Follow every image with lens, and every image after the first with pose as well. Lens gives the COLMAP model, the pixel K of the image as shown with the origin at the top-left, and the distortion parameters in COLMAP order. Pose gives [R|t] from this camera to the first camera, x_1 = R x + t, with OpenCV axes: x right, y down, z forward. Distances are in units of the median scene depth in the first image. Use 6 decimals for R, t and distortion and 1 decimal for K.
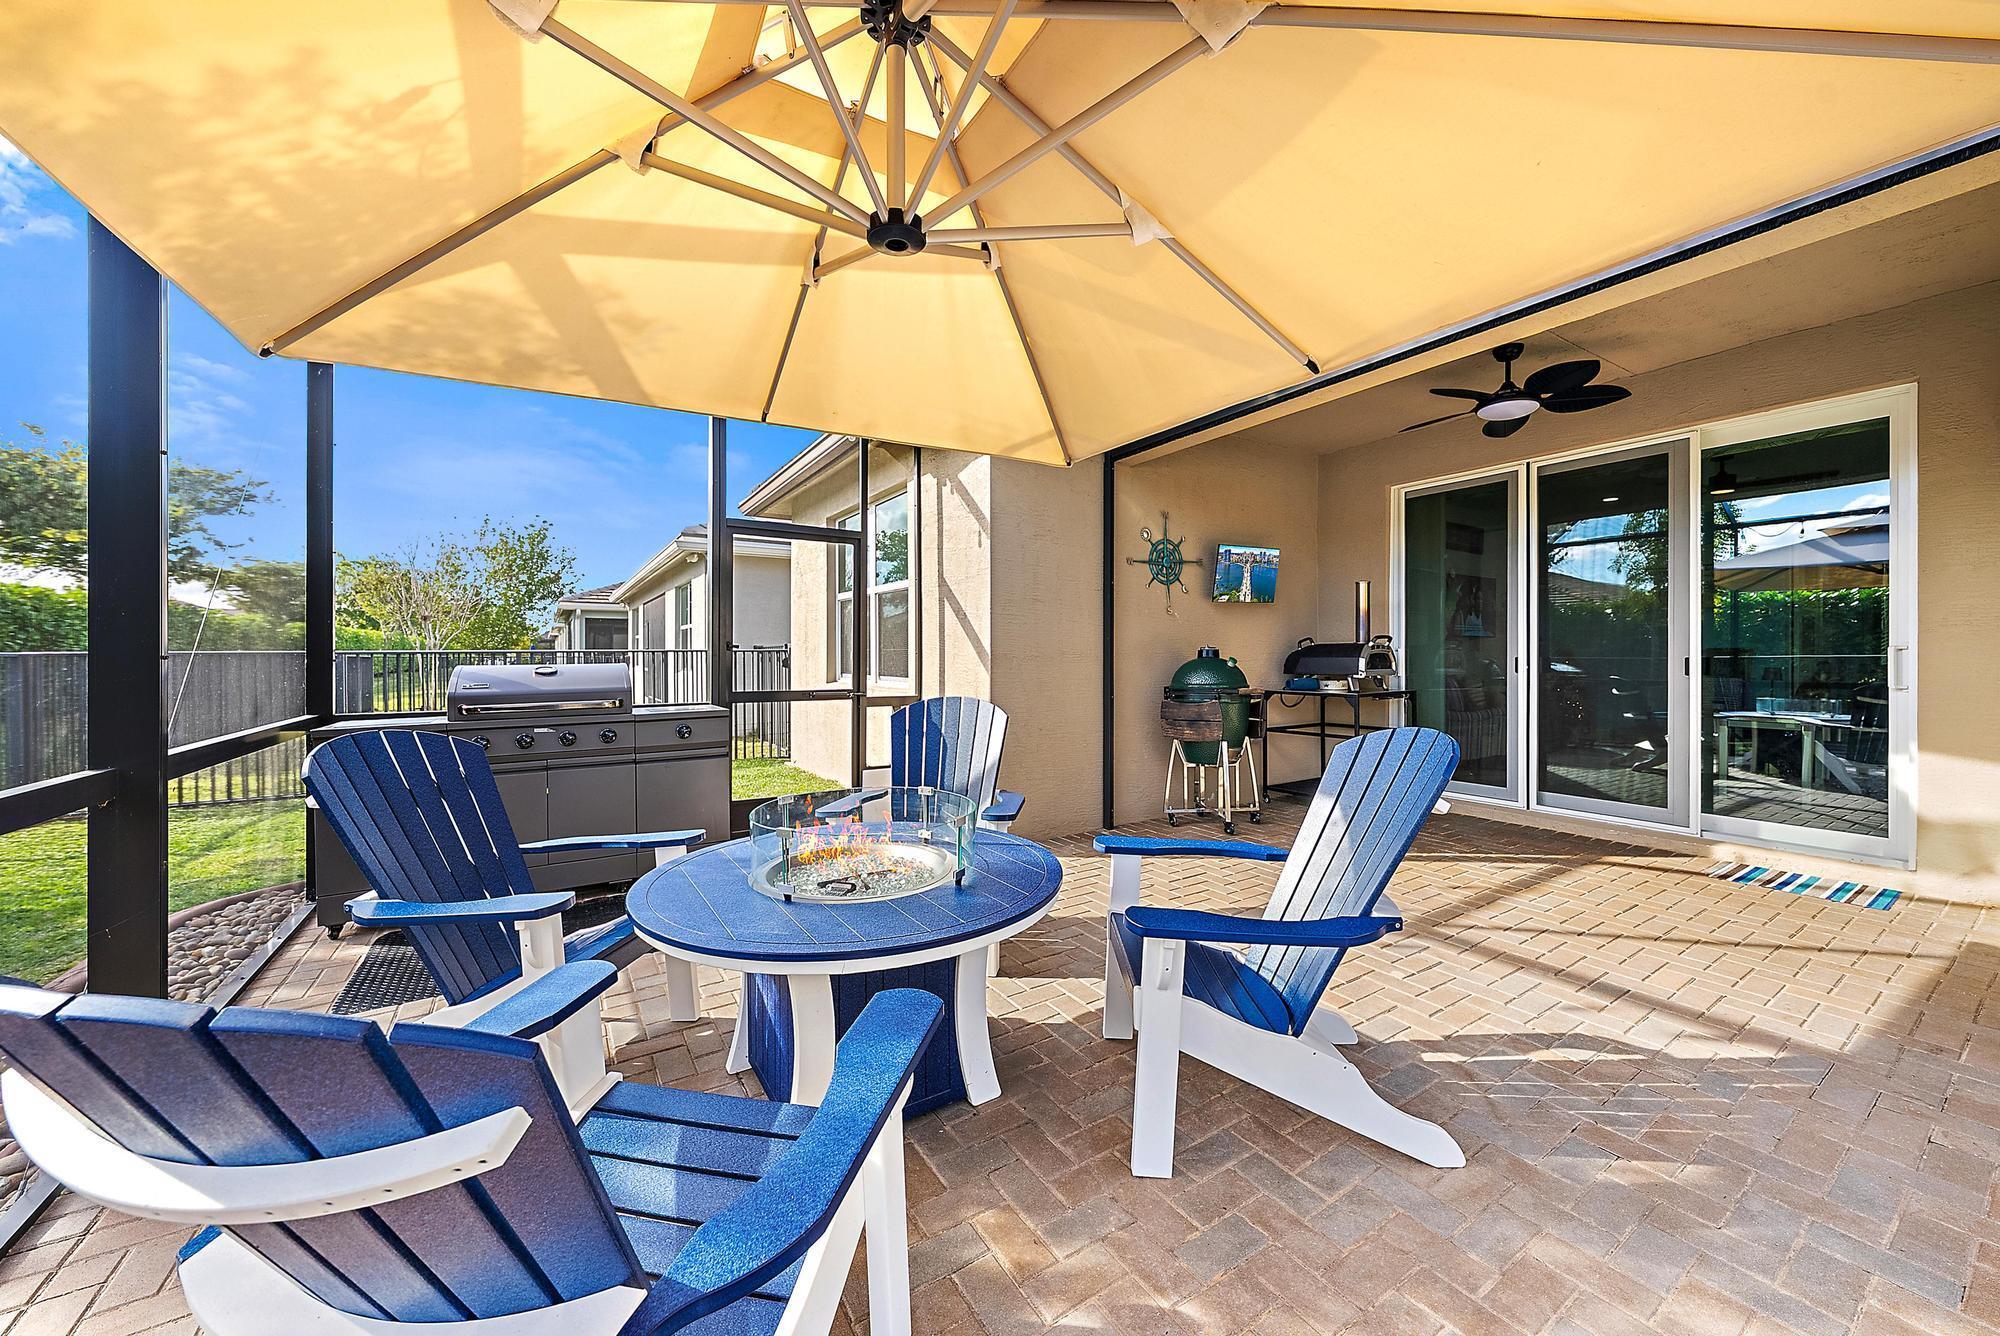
lens RADIAL K [[730.1, 0, 998.6], [0, 730.1, 650.3], [0, 0, 1]] dist [-0.001026, 0.000037]
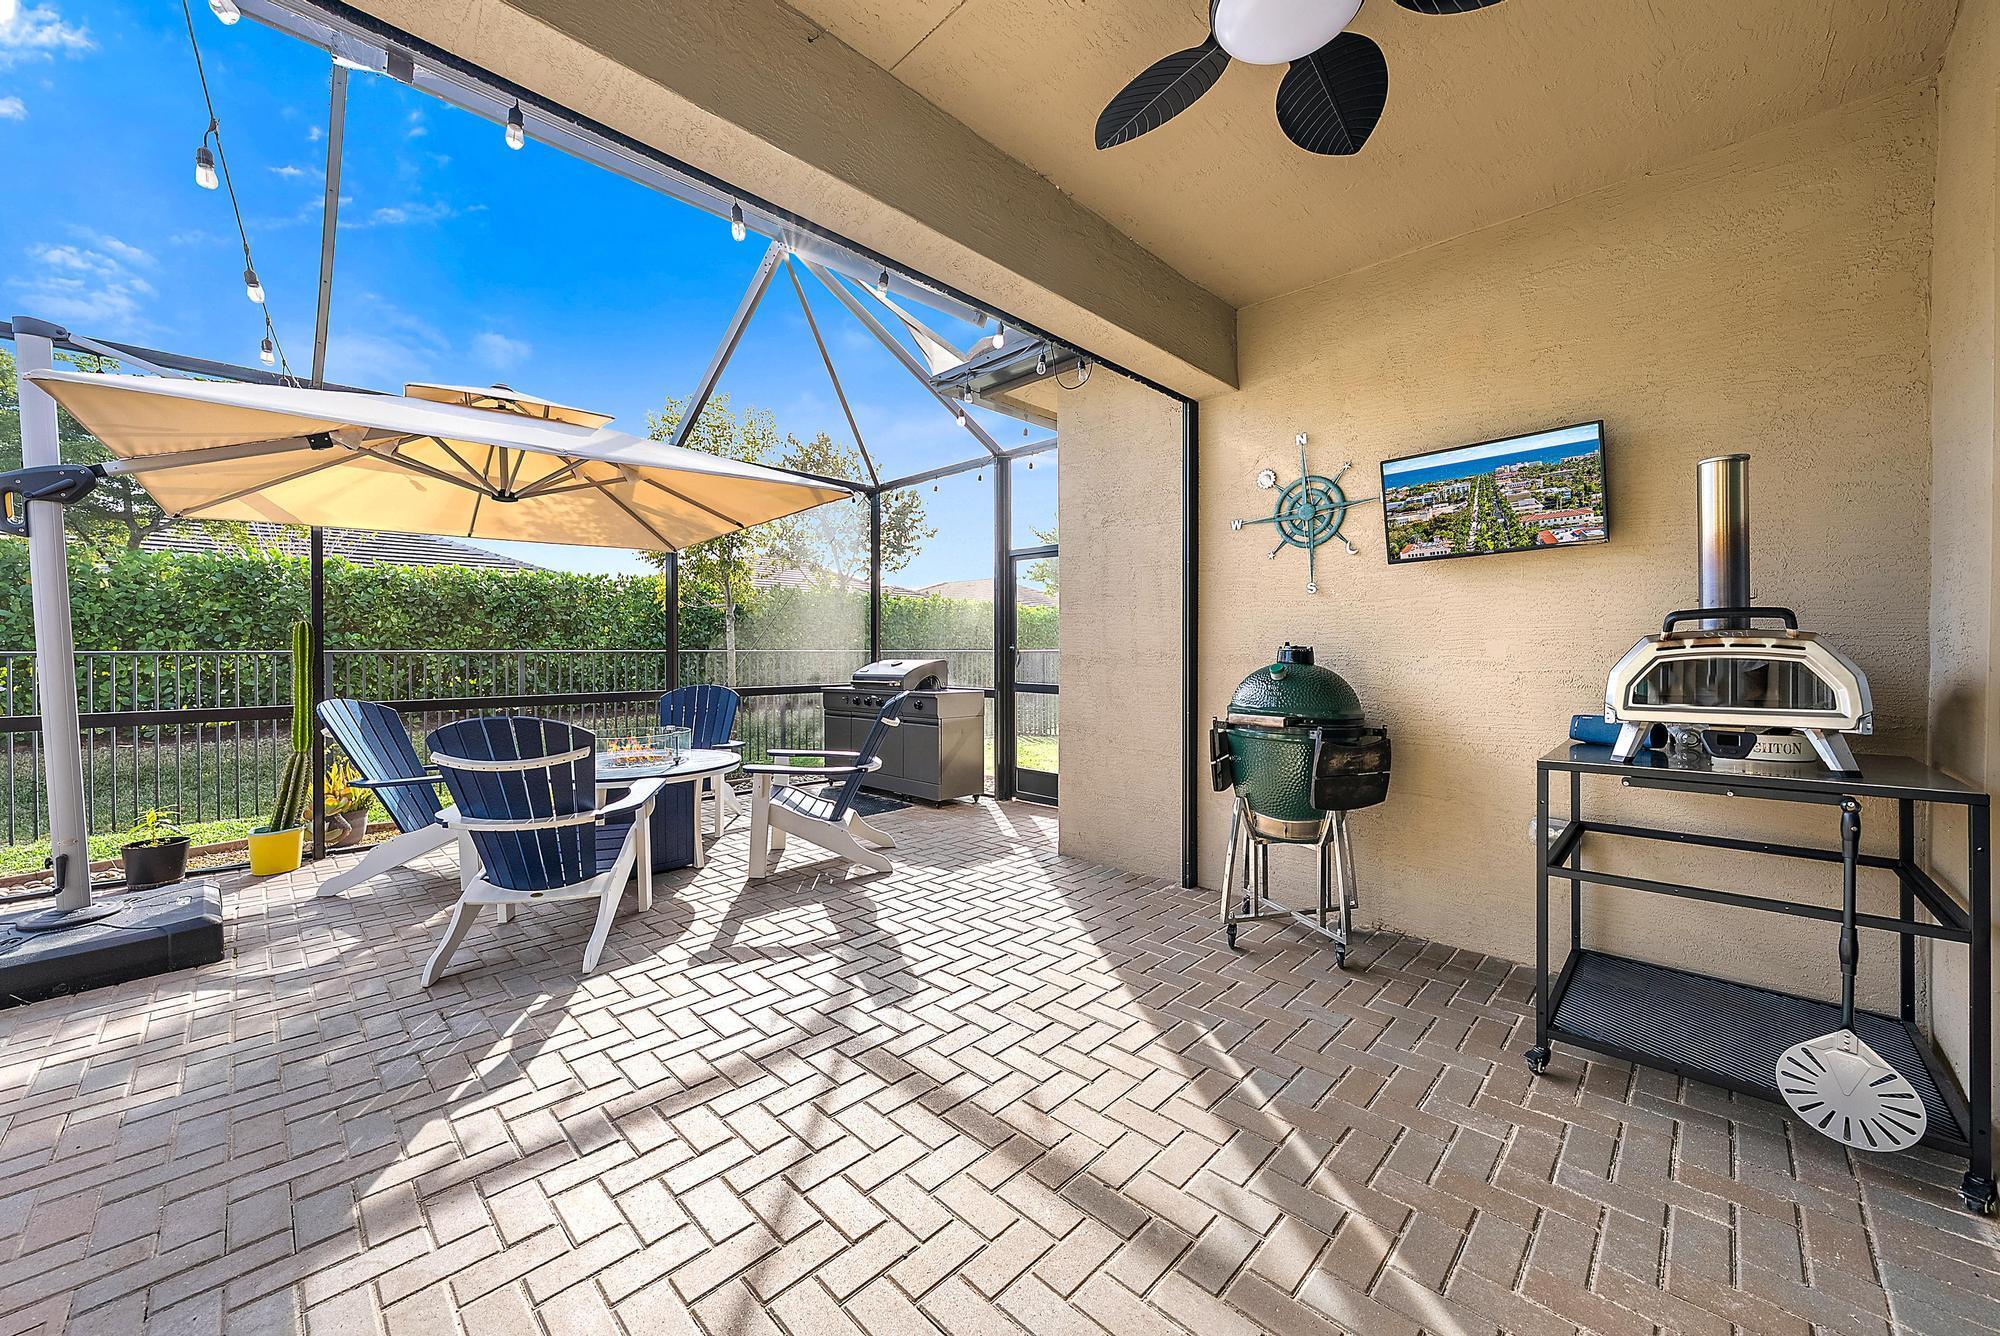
lens RADIAL K [[730.1, 0, 998.6], [0, 730.1, 650.3], [0, 0, 1]] dist [-0.001026, 0.000037]
pose [[0.229346, 0.002279, -0.973342, 0.819538], [0.007865, 0.999960, 0.004195, -0.006559], [0.973313, -0.008617, 0.229319, 0.620323]]
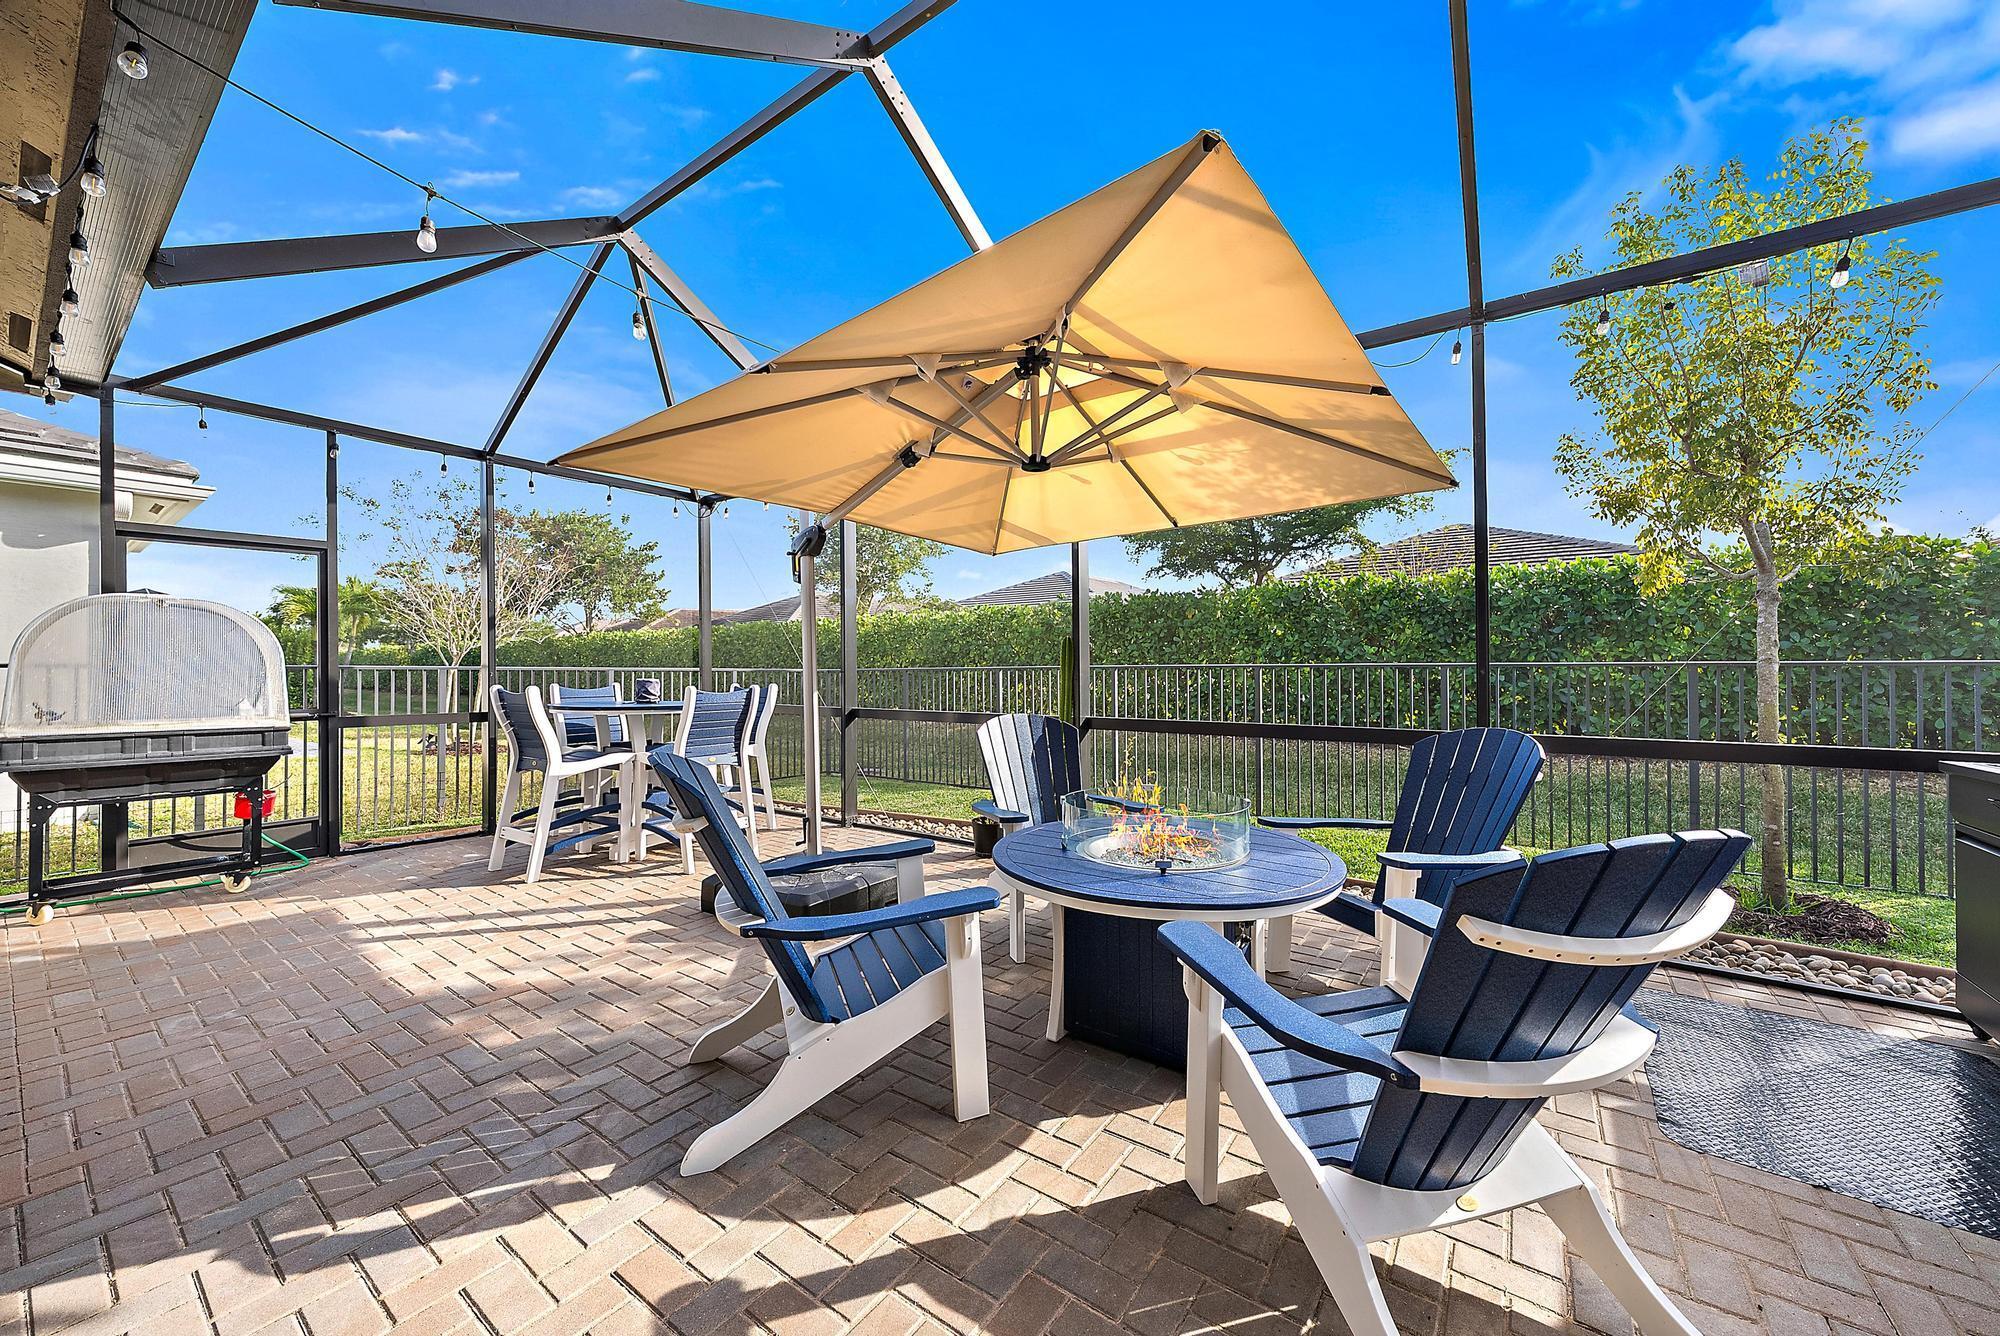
lens RADIAL K [[730.1, 0, 998.6], [0, 730.1, 650.3], [0, 0, 1]] dist [-0.001026, 0.000037]
pose [[-0.925632, -0.000846, -0.378424, 0.205935], [0.011341, 0.999486, -0.029975, -0.000567], [0.378255, -0.032038, -0.925147, 0.829173]]
